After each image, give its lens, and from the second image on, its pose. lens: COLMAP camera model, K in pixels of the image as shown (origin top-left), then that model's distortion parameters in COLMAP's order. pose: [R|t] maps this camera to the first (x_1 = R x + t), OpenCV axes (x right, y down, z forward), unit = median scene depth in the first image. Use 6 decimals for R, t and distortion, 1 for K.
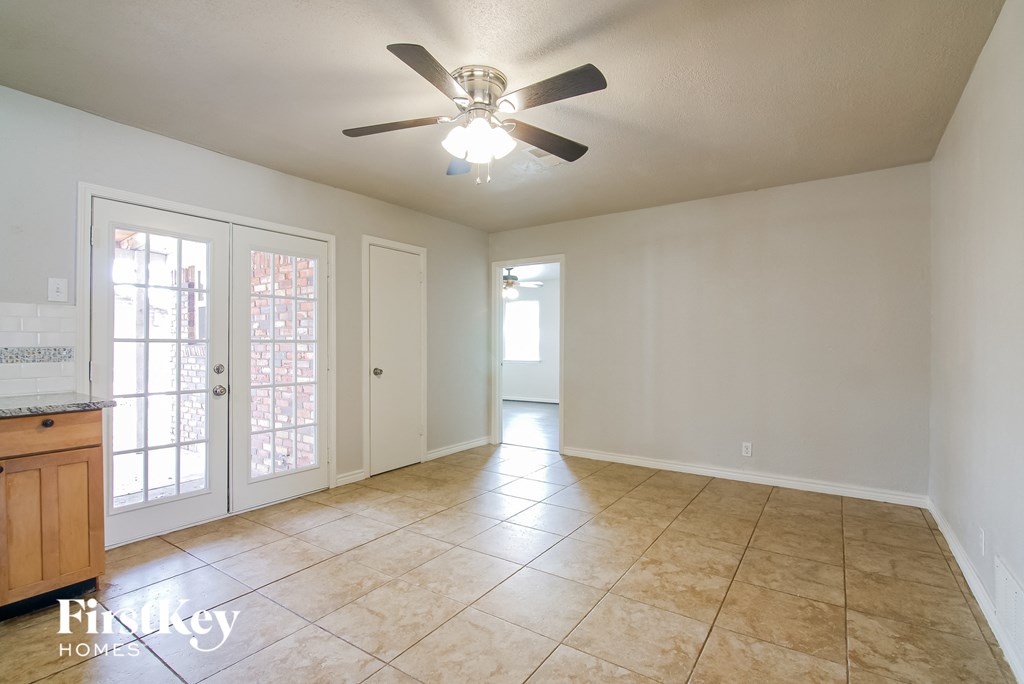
lens RADIAL K [[471.7, 0, 502.3], [0, 471.7, 344.8], [0, 0, 1]] dist [0.000529, -0.000284]
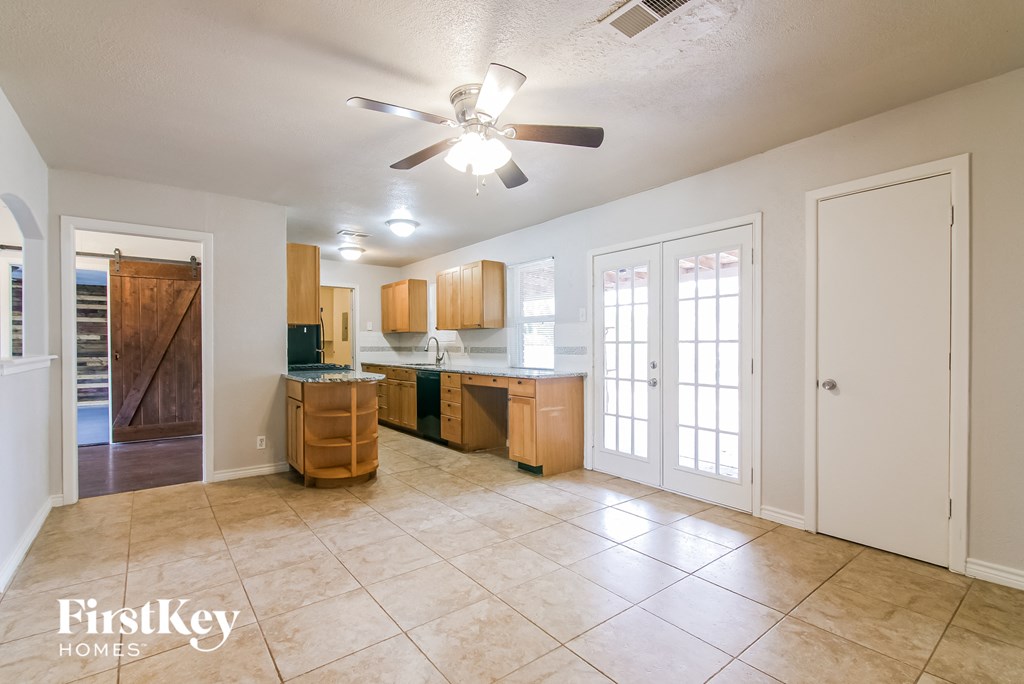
lens RADIAL K [[471.7, 0, 502.3], [0, 471.7, 344.8], [0, 0, 1]] dist [0.000529, -0.000284]
pose [[-0.299035, -0.000246, -0.954242, 0.635154], [0.000137, 1.000000, -0.000300, -0.000012], [0.954242, -0.000220, -0.299035, 0.914735]]
